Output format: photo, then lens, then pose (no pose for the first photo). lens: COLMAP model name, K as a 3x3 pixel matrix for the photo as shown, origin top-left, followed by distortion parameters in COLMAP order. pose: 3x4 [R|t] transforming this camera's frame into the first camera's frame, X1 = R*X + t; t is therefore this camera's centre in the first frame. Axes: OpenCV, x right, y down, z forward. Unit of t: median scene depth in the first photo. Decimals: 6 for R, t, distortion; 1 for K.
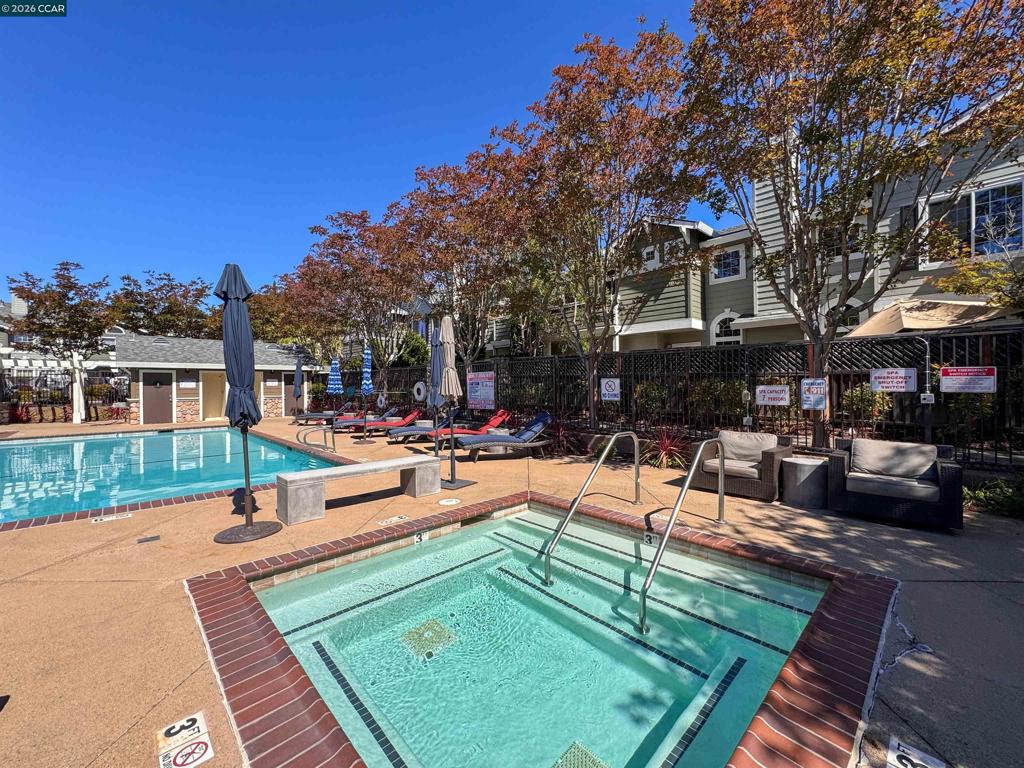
lens RADIAL K [[406.5, 0, 504.7], [0, 406.5, 384.4], [0, 0, 1]] dist [-0.000390, 0.000019]
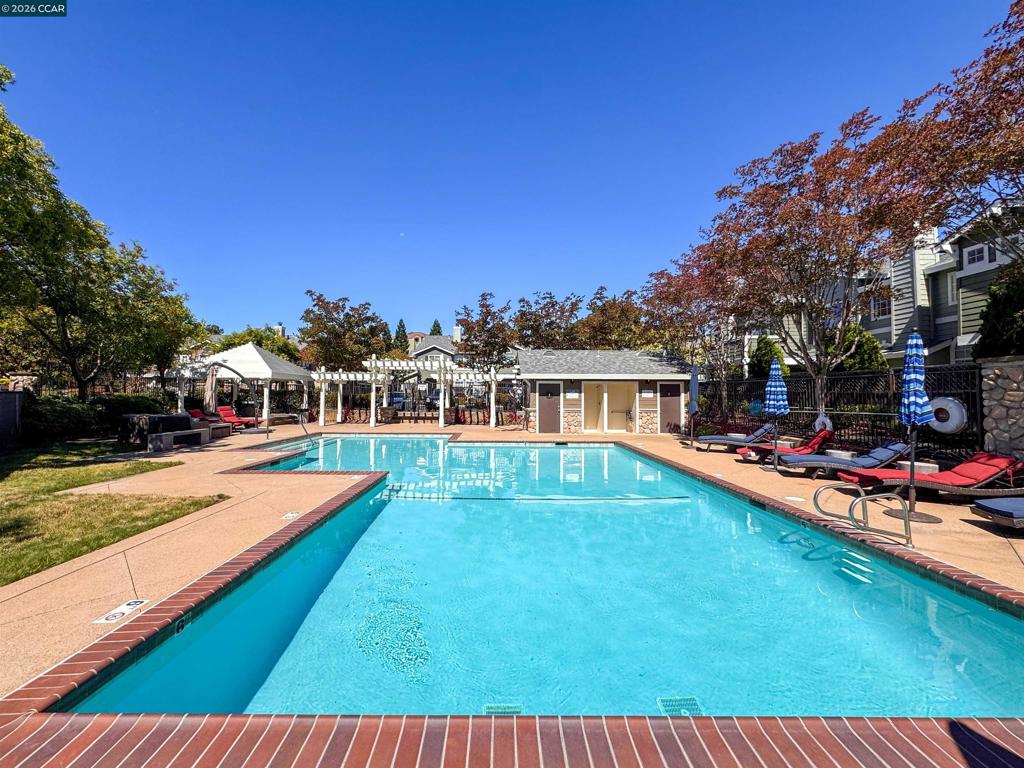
lens RADIAL K [[406.5, 0, 504.7], [0, 406.5, 384.4], [0, 0, 1]] dist [-0.000390, 0.000019]
pose [[0.734428, -0.005075, -0.678668, -0.212667], [-0.010433, 0.999769, -0.018766, -0.005621], [0.678606, 0.020863, 0.734206, 0.148214]]
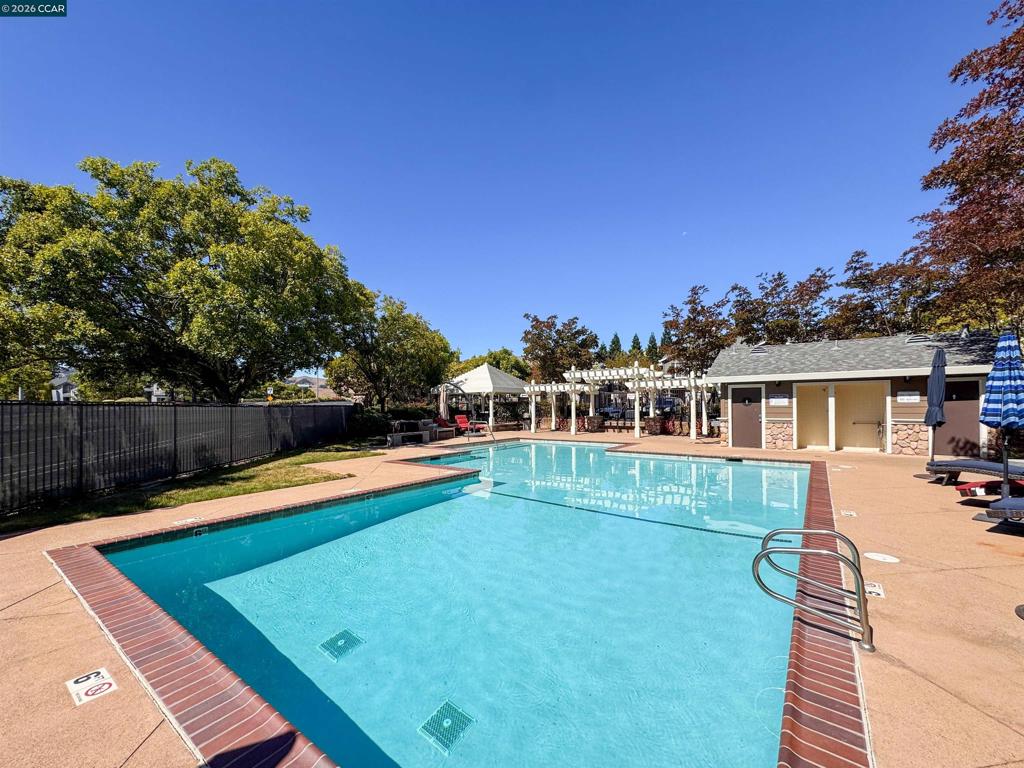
lens RADIAL K [[415.6, 0, 532.0], [0, 415.6, 402.5], [0, 0, 1]] dist [-0.000312, 0.000004]
pose [[0.206223, -0.001360, -0.978504, -0.087767], [0.008306, 0.999965, 0.000361, -0.001632], [0.978470, -0.008202, 0.206227, 0.345261]]
